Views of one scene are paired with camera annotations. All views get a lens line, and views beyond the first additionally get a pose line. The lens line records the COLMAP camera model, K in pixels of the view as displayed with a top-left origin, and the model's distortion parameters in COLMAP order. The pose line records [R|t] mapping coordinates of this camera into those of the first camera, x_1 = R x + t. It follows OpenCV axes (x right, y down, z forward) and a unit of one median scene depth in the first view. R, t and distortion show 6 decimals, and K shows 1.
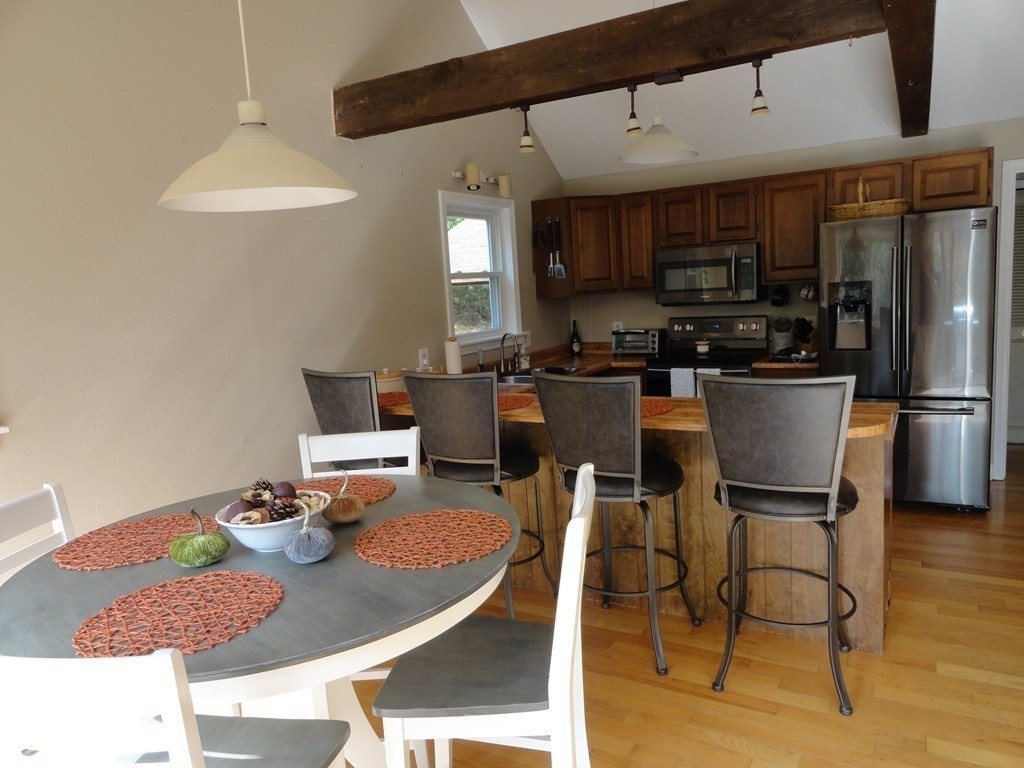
lens RADIAL K [[705.1, 0, 513.3], [0, 705.1, 380.3], [0, 0, 1]] dist [-0.002747, 0.004947]
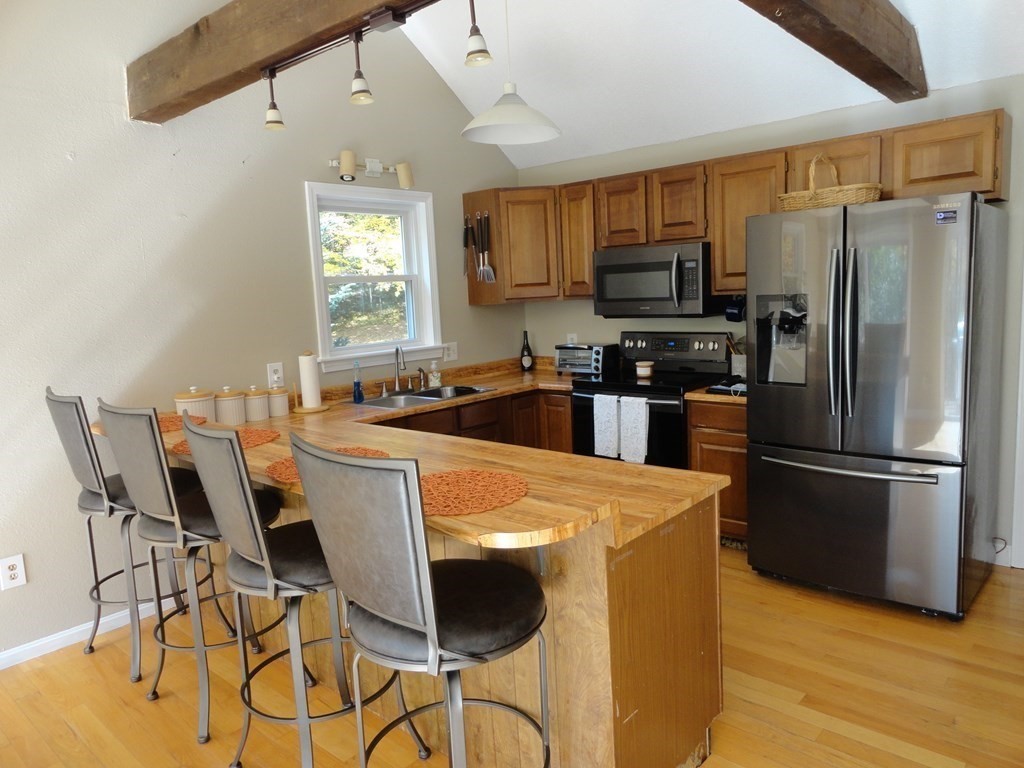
lens RADIAL K [[705.1, 0, 514.2], [0, 705.1, 381.6], [0, 0, 1]] dist [-0.002747, 0.004947]
pose [[0.980972, 0.038806, -0.190233, 0.287511], [-0.037568, 0.999243, 0.010109, -0.036710], [0.190482, -0.002770, 0.981687, 0.171731]]
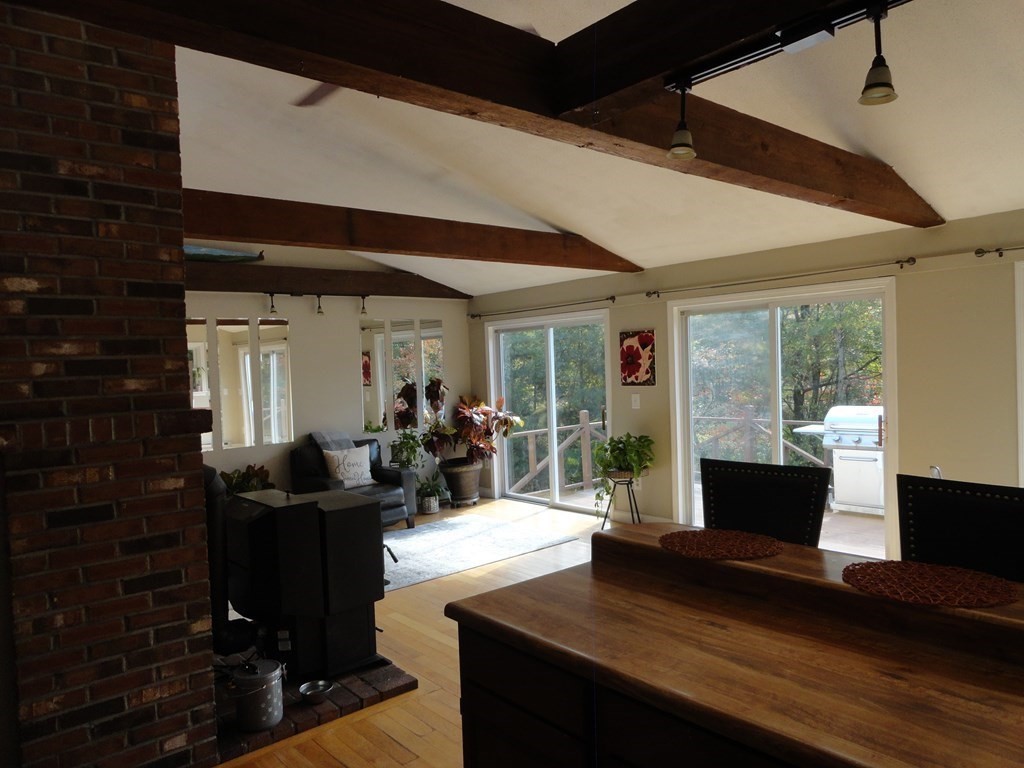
lens RADIAL K [[705.1, 0, 516.0], [0, 705.1, 385.1], [0, 0, 1]] dist [-0.002747, 0.004947]
pose [[-0.939514, 0.094305, 0.329271, 0.159343], [0.144104, 0.980957, 0.130223, -0.145435], [-0.310720, 0.169795, -0.935213, 0.947289]]
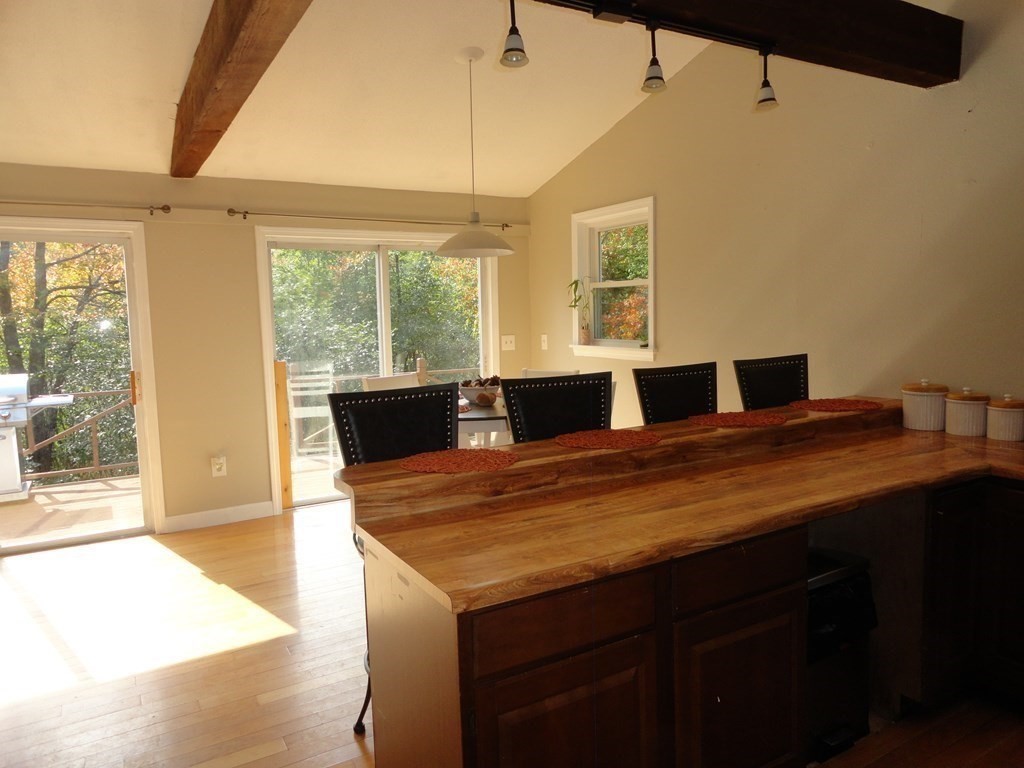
lens RADIAL K [[705.1, 0, 521.5], [0, 705.1, 376.9], [0, 0, 1]] dist [-0.002747, 0.004947]
pose [[-0.489566, 0.162465, -0.856697, 0.542648], [-0.059273, 0.974016, 0.218586, -0.125238], [0.869950, 0.157791, -0.467215, 0.752049]]
